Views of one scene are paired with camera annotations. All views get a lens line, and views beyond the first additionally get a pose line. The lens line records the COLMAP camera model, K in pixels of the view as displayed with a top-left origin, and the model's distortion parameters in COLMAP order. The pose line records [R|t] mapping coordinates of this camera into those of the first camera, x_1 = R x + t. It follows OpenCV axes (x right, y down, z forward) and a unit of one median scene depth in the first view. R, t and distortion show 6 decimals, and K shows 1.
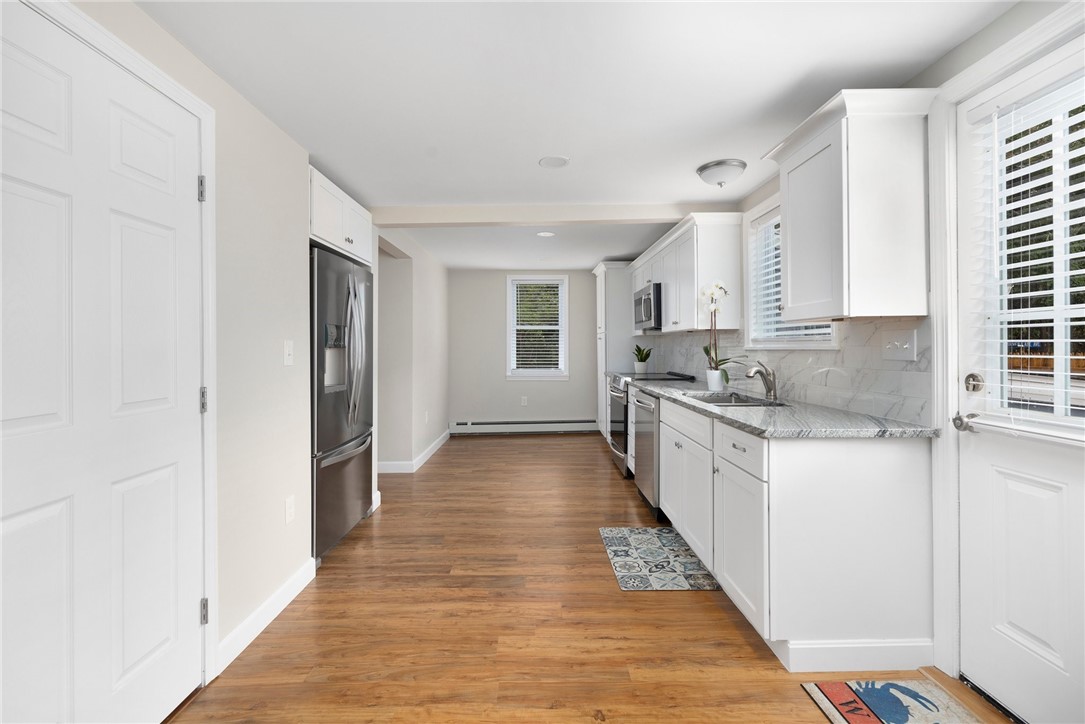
lens RADIAL K [[460.7, 0, 537.8], [0, 460.7, 348.9], [0, 0, 1]] dist [0.000390, 0.000059]
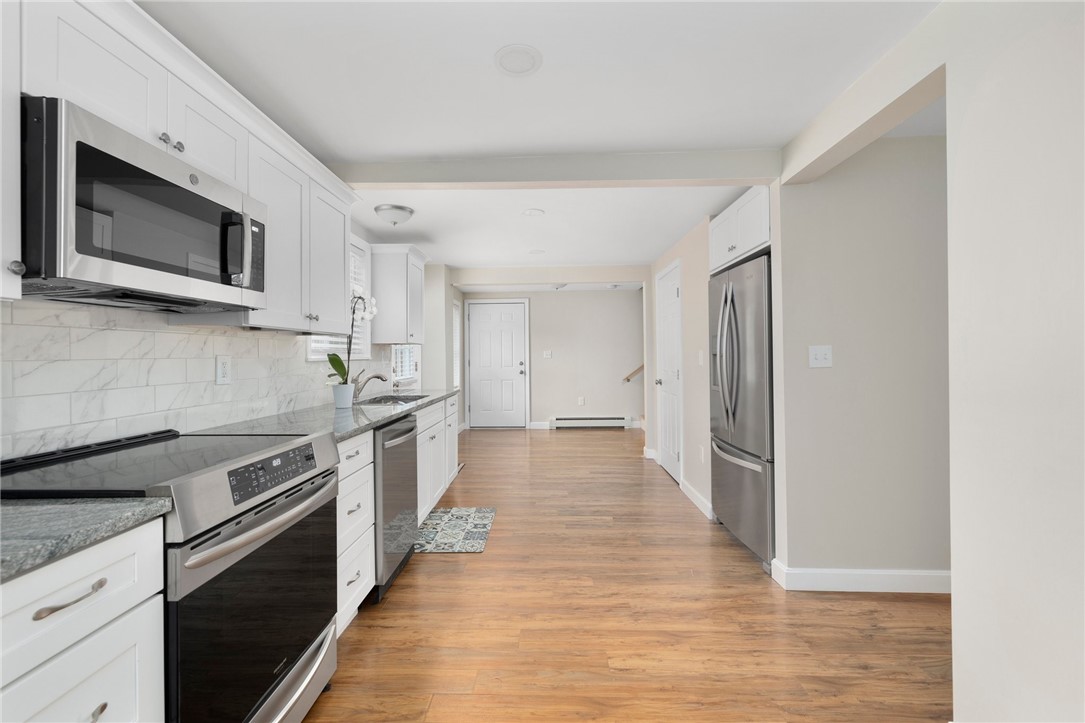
lens RADIAL K [[460.7, 0, 537.8], [0, 460.7, 348.4], [0, 0, 1]] dist [0.000390, 0.000059]
pose [[-0.999518, 0.010300, 0.029286, -0.010712], [0.009927, 0.999868, -0.012861, -0.006811], [-0.029415, -0.012564, -0.999488, 2.038713]]
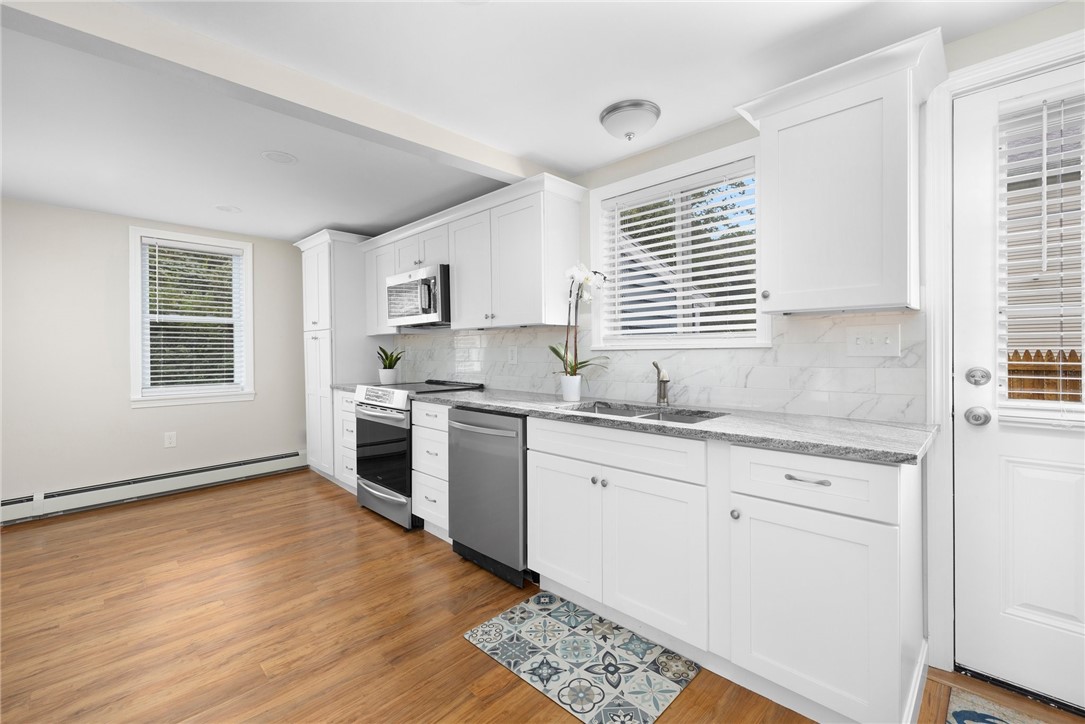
lens RADIAL K [[454.1, 0, 532.9], [0, 454.1, 357.5], [0, 0, 1]] dist [0.000089, -0.000211]
pose [[0.710419, -0.008776, 0.703725, -0.242575], [0.006049, 0.999961, 0.006364, 0.010195], [-0.703753, -0.000265, 0.710444, 0.525913]]
